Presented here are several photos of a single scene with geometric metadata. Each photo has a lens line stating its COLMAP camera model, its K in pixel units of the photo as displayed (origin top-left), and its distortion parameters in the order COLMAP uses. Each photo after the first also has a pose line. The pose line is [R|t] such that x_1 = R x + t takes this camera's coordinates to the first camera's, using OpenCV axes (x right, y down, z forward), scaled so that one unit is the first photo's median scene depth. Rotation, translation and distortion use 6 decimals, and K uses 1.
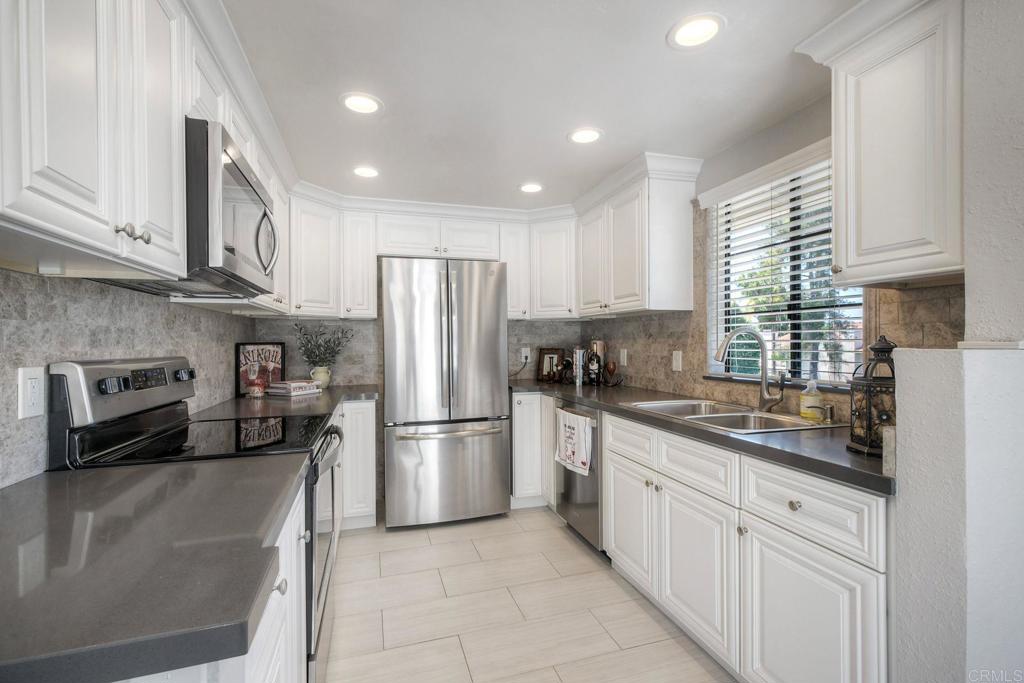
lens RADIAL K [[460.7, 0, 513.2], [0, 460.7, 340.5], [0, 0, 1]] dist [0.004411, -0.000564]
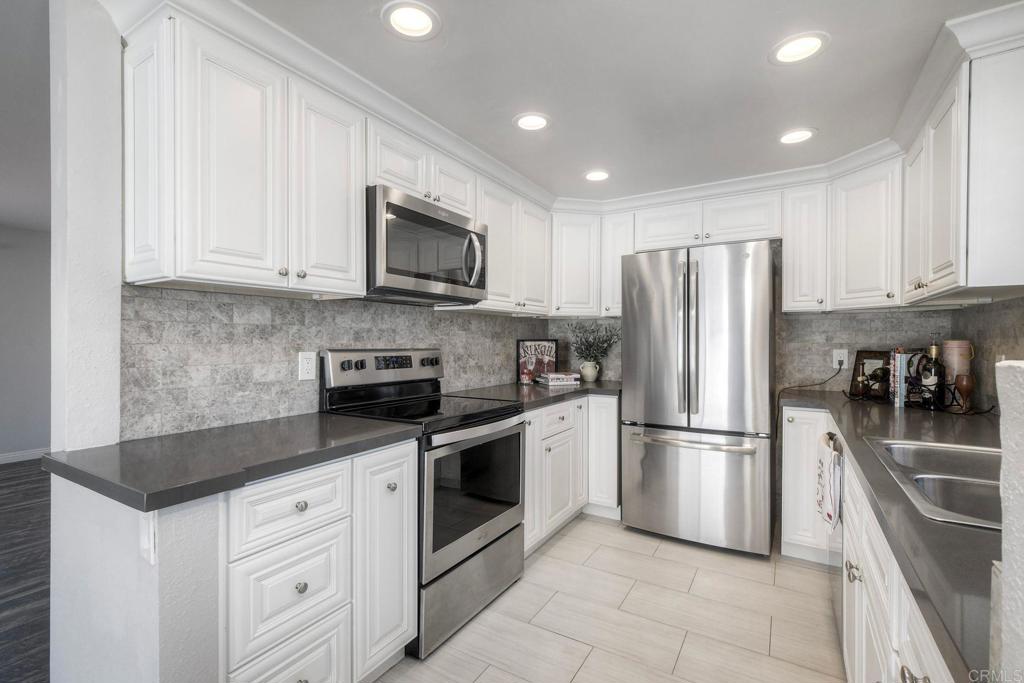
lens RADIAL K [[460.7, 0, 513.2], [0, 460.7, 340.5], [0, 0, 1]] dist [0.004411, -0.000564]
pose [[0.663054, 0.009592, -0.748510, 0.359937], [-0.005026, 0.999952, 0.008362, -0.002245], [0.748555, -0.001783, 0.663071, 0.182823]]
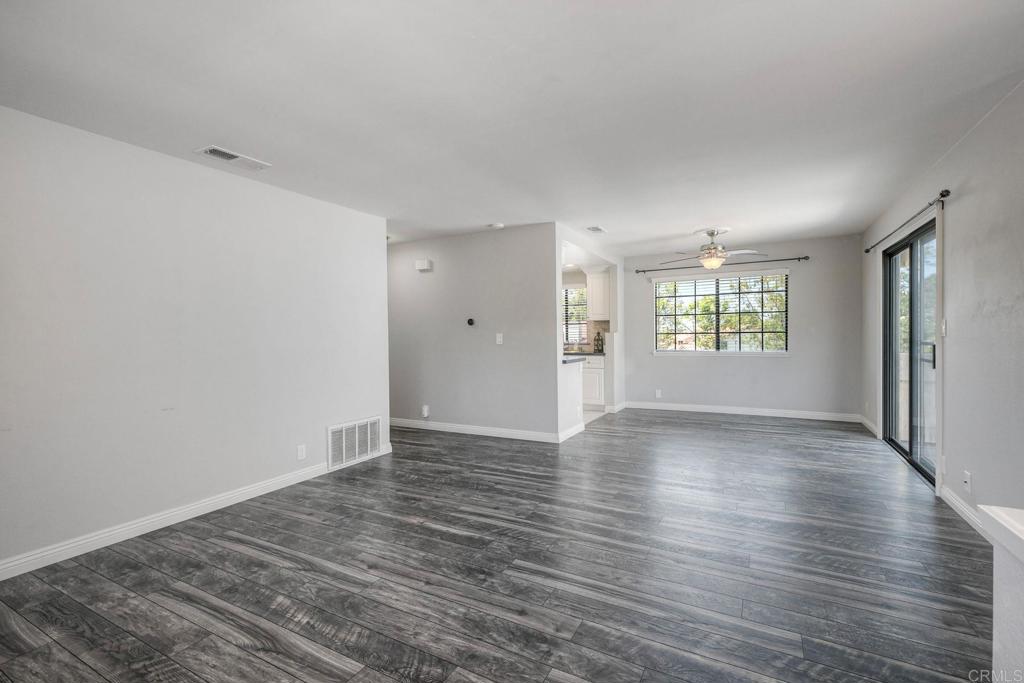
lens RADIAL K [[457.1, 0, 510.6], [0, 457.1, 340.1], [0, 0, 1]] dist [0.006582, 0.000048]
pose [[0.719816, -0.009587, 0.694098, -1.905920], [0.006070, 0.999953, 0.007516, 0.027197], [-0.694138, -0.001197, 0.719841, -1.119612]]
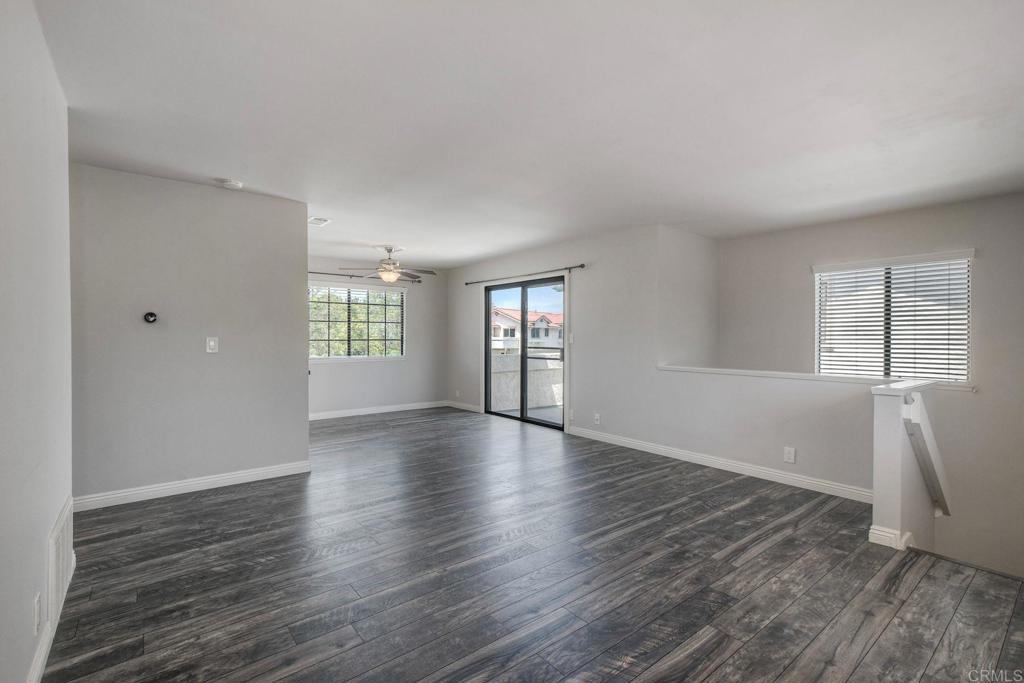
lens RADIAL K [[463.8, 0, 513.7], [0, 463.8, 345.1], [0, 0, 1]] dist [0.001729, 0.000083]
pose [[-0.368376, -0.003178, 0.929671, -2.194646], [0.000447, 0.999993, 0.003596, 0.033056], [-0.929677, 0.001741, -0.368372, 0.067307]]
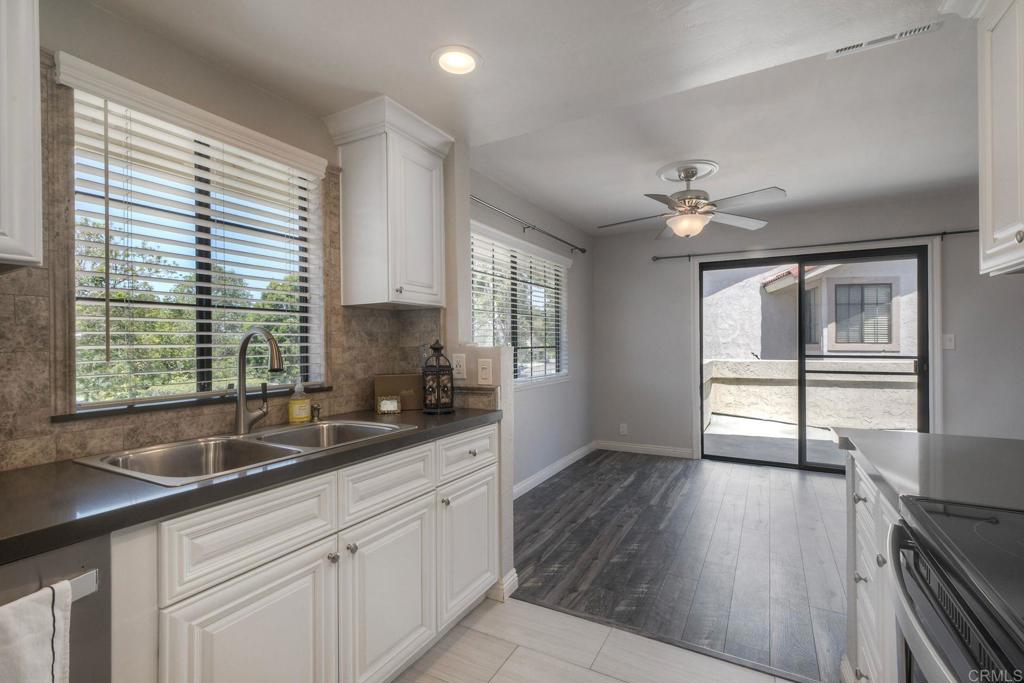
lens RADIAL K [[460.7, 0, 513.2], [0, 460.7, 340.5], [0, 0, 1]] dist [0.004411, -0.000564]
pose [[-0.689845, 0.017718, 0.723741, -0.287205], [0.011848, 0.999843, -0.013184, 0.008076], [-0.723860, -0.000520, -0.689946, 0.991092]]
